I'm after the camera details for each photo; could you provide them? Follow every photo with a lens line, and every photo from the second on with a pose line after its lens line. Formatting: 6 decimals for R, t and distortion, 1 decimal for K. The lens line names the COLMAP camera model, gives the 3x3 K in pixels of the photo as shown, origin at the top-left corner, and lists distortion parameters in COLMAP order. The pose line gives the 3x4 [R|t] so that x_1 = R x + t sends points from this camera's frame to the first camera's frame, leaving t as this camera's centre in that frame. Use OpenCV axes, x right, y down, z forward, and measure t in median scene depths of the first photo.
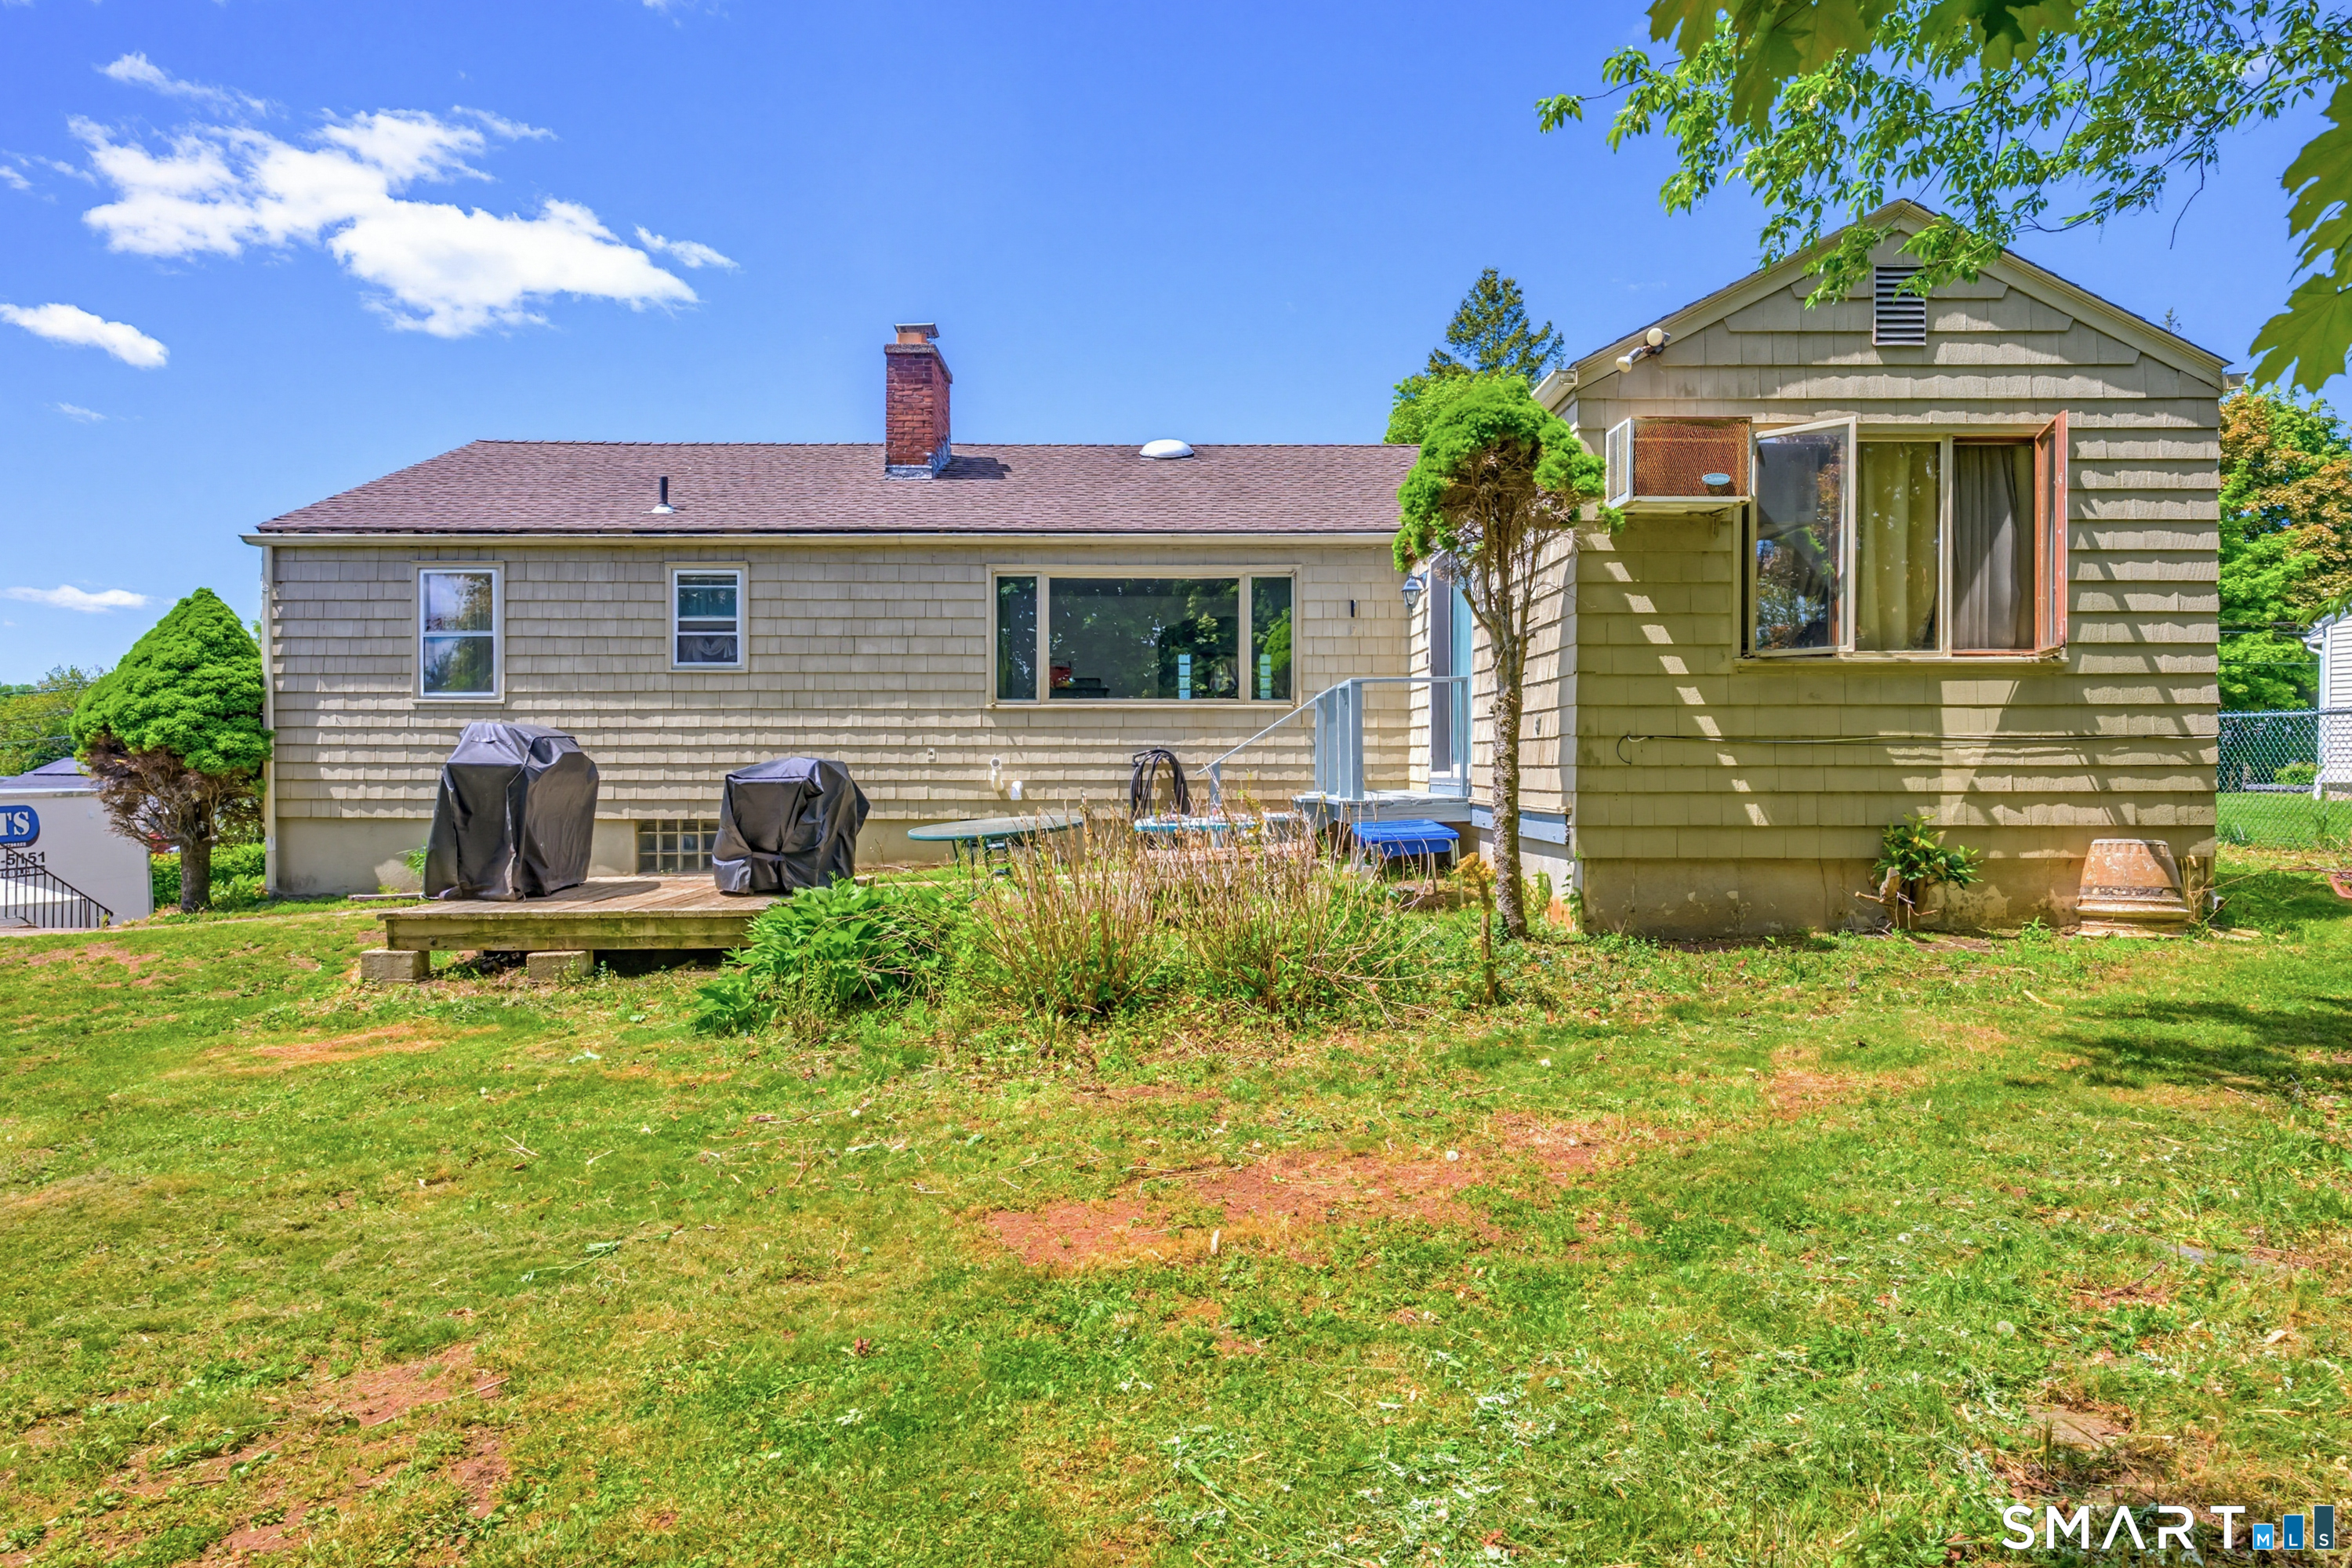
lens RADIAL K [[1339.6, 0, 1177.4], [0, 1339.6, 774.6], [0, 0, 1]] dist [-0.002732, 0.000951]
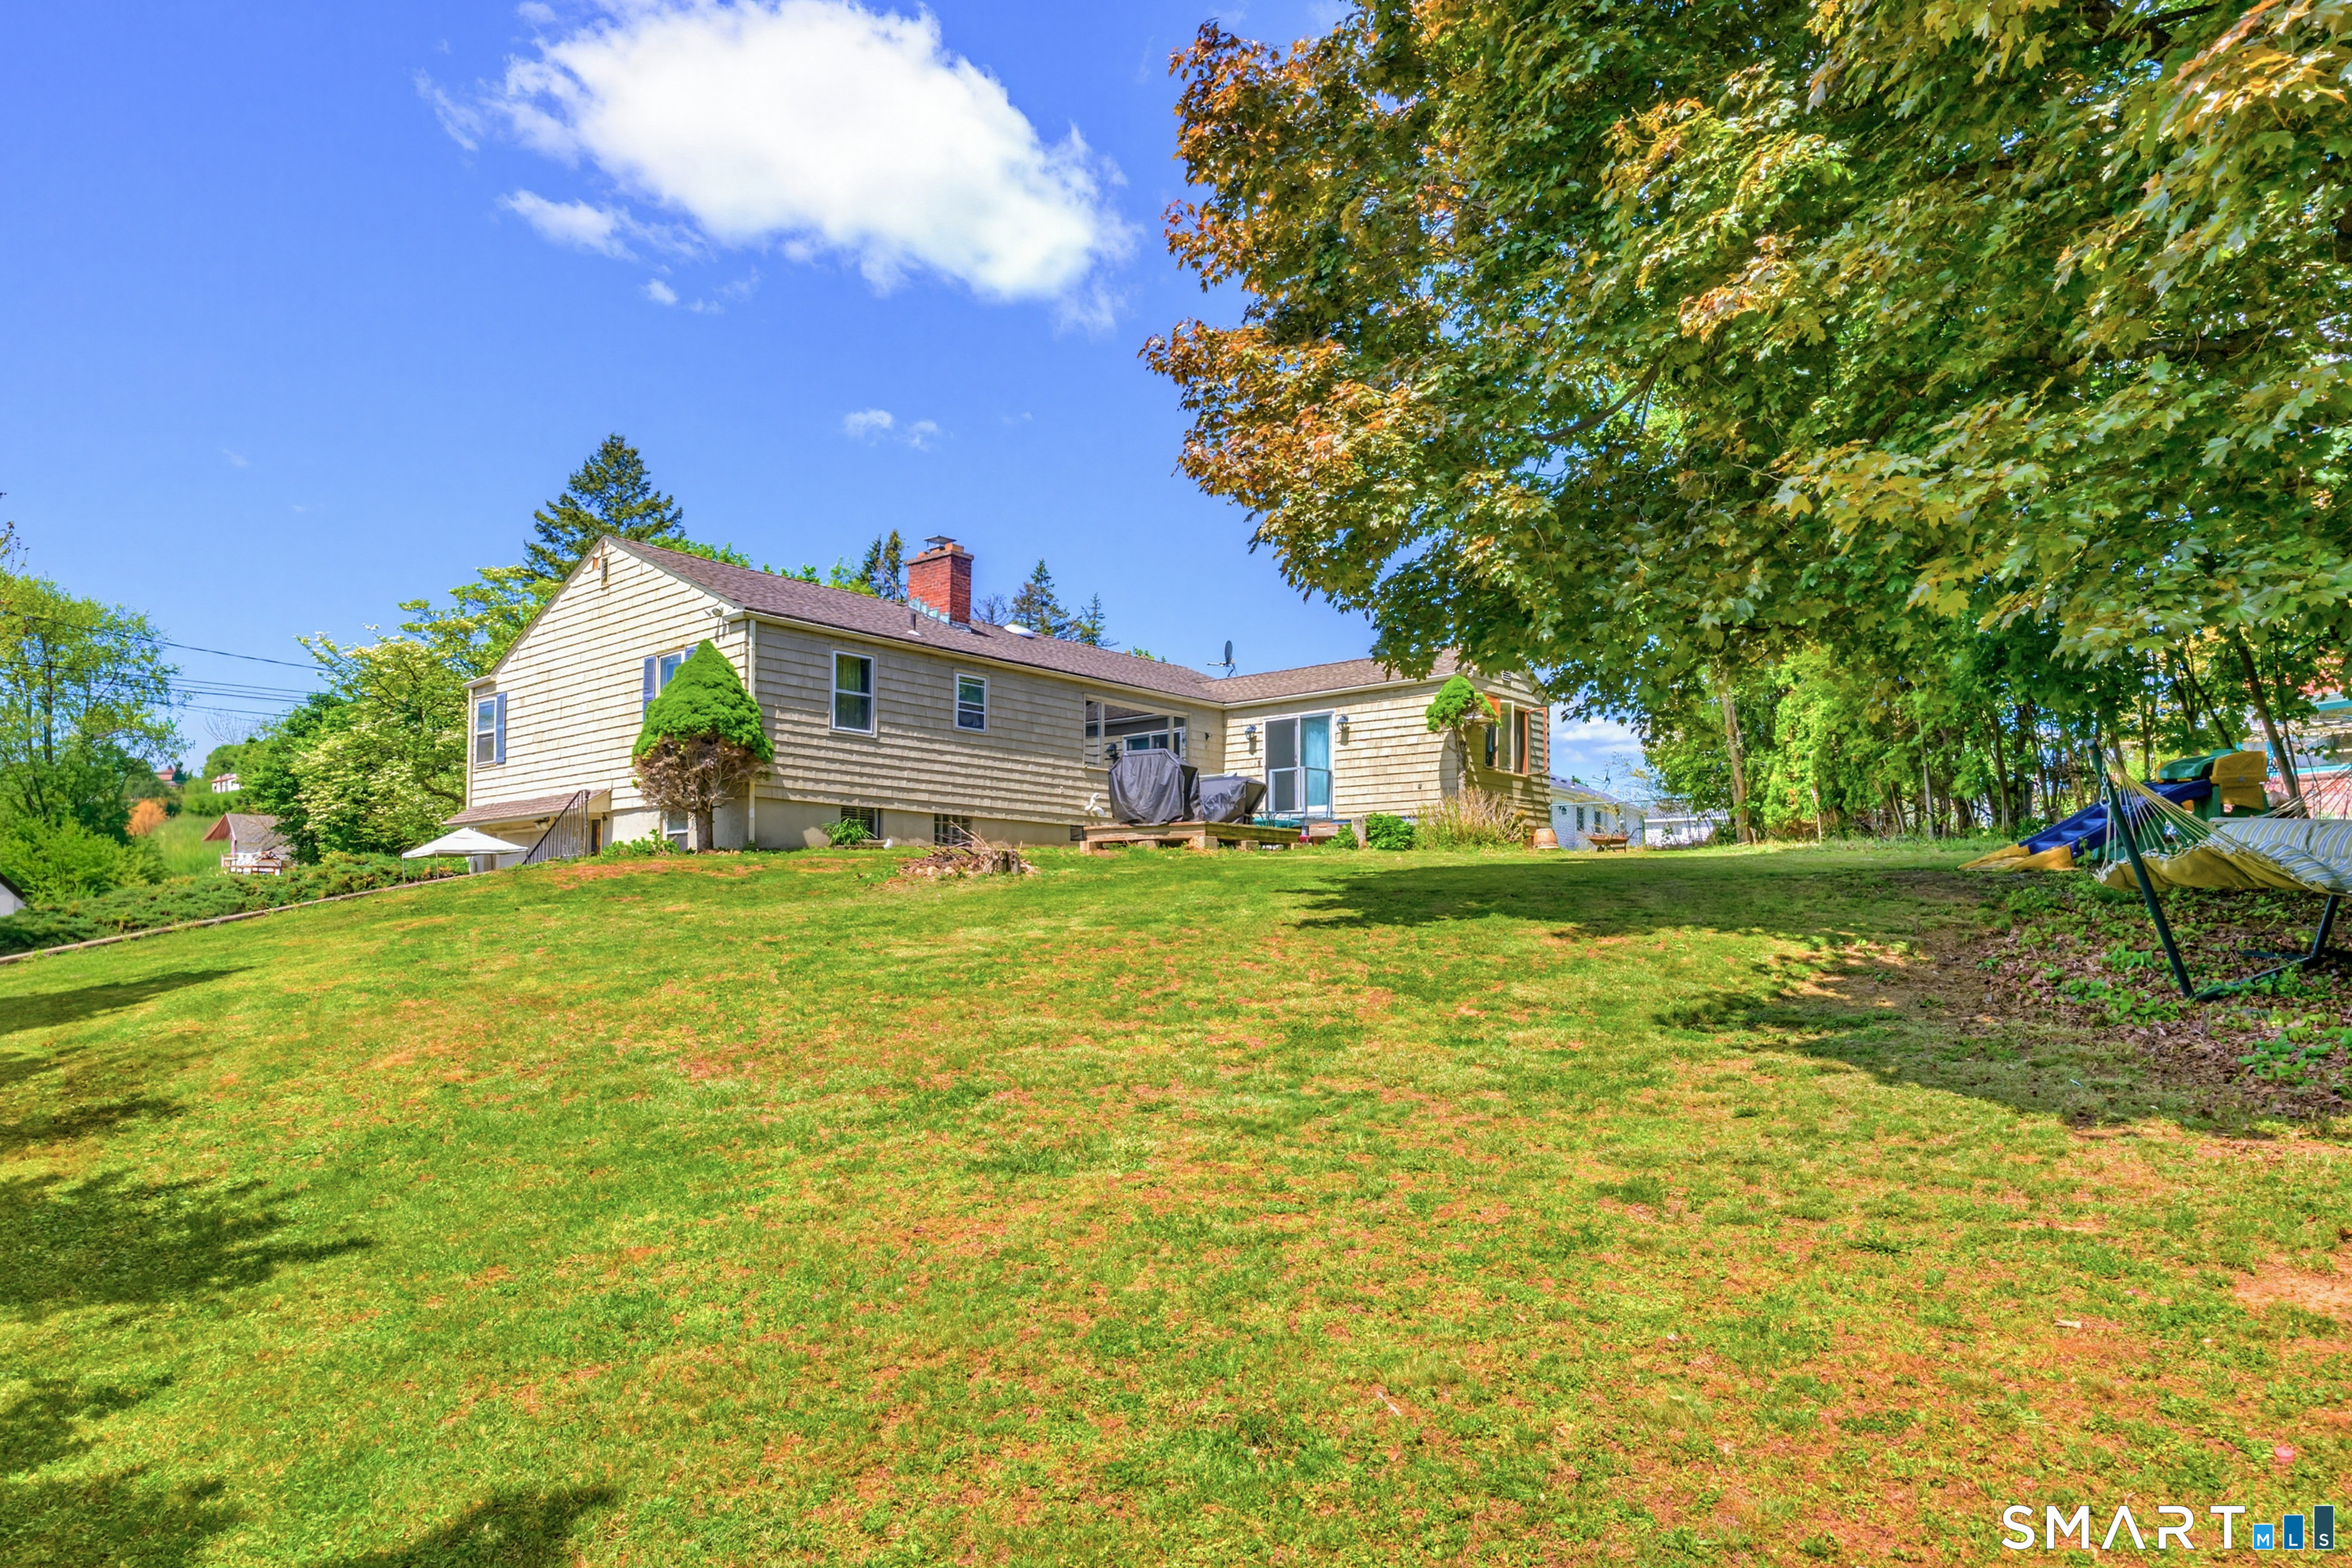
lens RADIAL K [[1339.6, 0, 1171.9], [0, 1339.6, 785.9], [0, 0, 1]] dist [-0.002732, 0.000951]
pose [[0.665501, 0.081055, 0.741983, -1.482293], [-0.001459, 0.994225, -0.107302, 0.182111], [-0.746396, 0.070327, 0.661776, -0.362548]]
